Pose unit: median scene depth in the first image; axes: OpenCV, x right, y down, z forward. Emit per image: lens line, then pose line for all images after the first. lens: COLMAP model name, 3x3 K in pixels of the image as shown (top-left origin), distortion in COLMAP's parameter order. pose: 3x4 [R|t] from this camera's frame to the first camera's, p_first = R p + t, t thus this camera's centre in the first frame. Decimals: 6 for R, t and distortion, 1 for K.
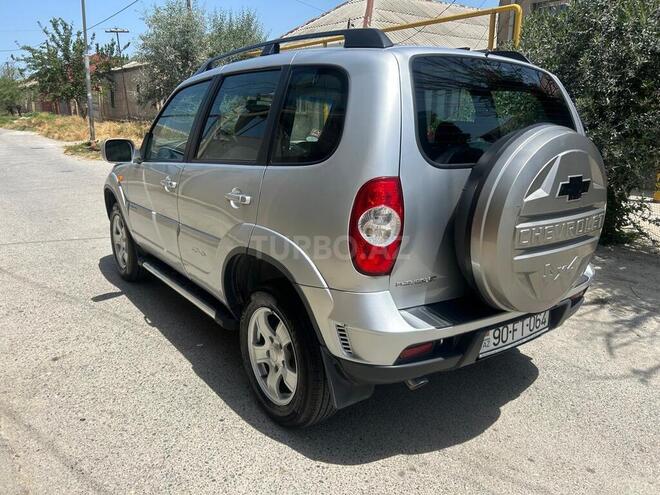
lens RADIAL K [[499.9, 0, 329.1], [0, 499.9, 244.0], [0, 0, 1]] dist [0.024469, -0.007816]
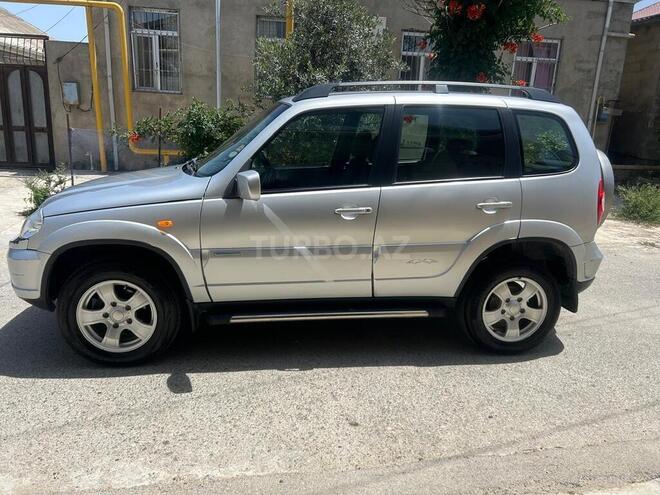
lens RADIAL K [[499.9, 0, 329.1], [0, 499.9, 244.0], [0, 0, 1]] dist [0.024469, -0.007816]
pose [[0.496058, -0.232729, 0.836519, -1.432272], [0.196925, 0.968460, 0.152660, -0.262874], [-0.845664, 0.089004, 0.526243, 0.635107]]
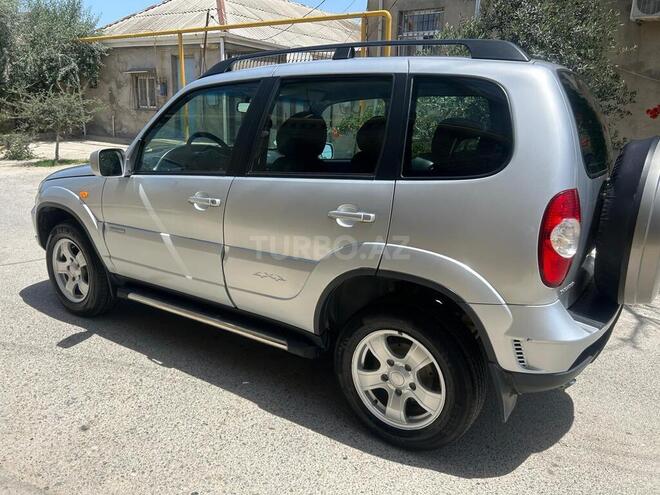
lens RADIAL K [[499.9, 0, 329.1], [0, 499.9, 244.0], [0, 0, 1]] dist [0.024469, -0.007816]
pose [[0.940219, -0.079992, 0.331043, -0.494034], [0.076734, 0.996788, 0.022923, -0.060280], [-0.331814, 0.003849, 0.943337, 0.138431]]
